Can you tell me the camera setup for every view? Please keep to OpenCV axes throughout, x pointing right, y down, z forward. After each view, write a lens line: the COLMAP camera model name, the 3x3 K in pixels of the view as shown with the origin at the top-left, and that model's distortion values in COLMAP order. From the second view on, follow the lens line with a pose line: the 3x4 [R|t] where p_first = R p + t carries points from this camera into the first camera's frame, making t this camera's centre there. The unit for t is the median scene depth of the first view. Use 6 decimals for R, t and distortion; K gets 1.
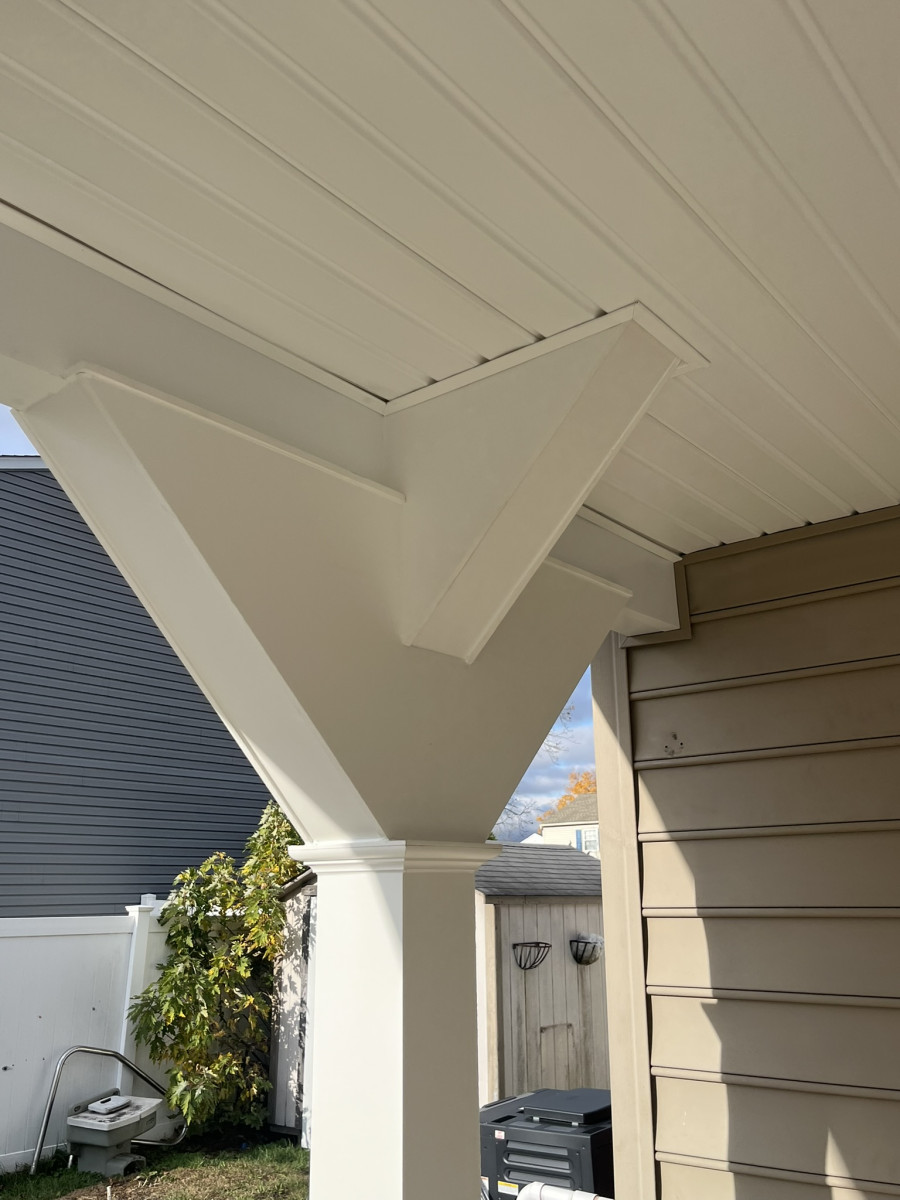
lens RADIAL K [[1023.3, 0, 450.0], [0, 1023.3, 600.0], [0, 0, 1]] dist [0.113741, -0.154695]
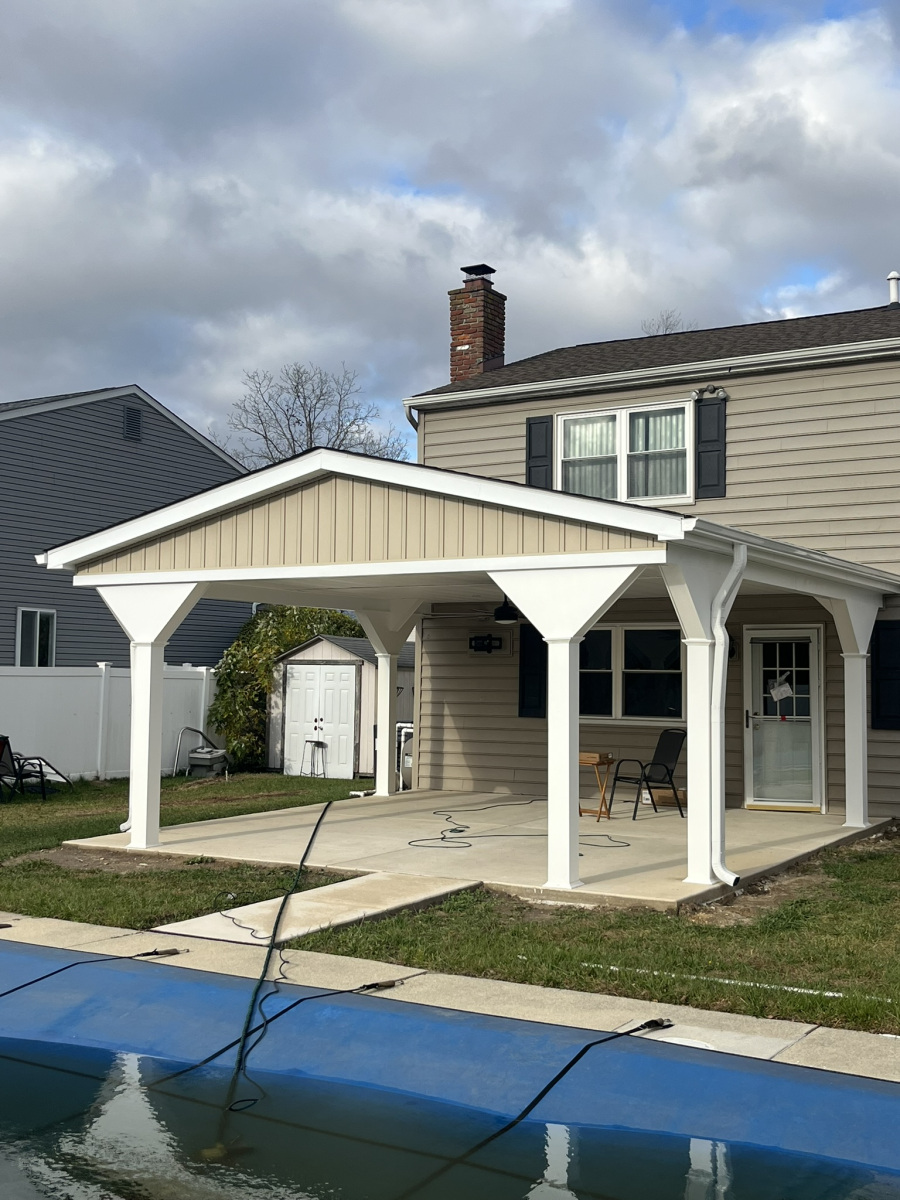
lens RADIAL K [[1393.9, 0, 450.0], [0, 1393.9, 600.0], [0, 0, 1]] dist [0.070511, 0.000723]
pose [[0.991455, 0.025764, 0.127877, -0.183473], [-0.053473, 0.974423, 0.218266, -0.488796], [-0.118983, -0.223239, 0.967475, -1.796874]]
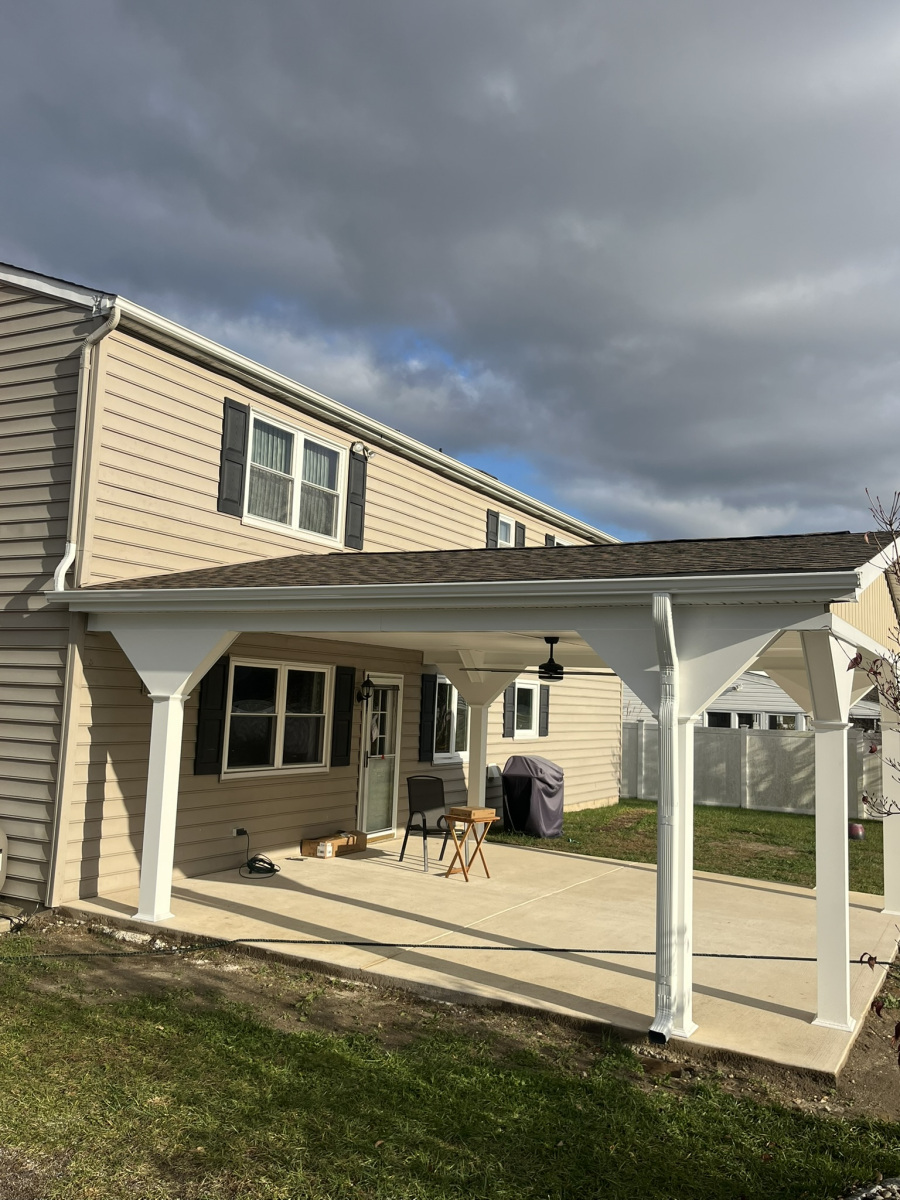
lens RADIAL K [[1023.3, 0, 450.0], [0, 1023.3, 600.0], [0, 0, 1]] dist [0.113741, -0.154695]
pose [[-0.199492, 0.098659, 0.974920, -1.037918], [-0.305363, 0.939117, -0.157521, 0.032454], [-0.931105, -0.329128, -0.157220, 0.123813]]
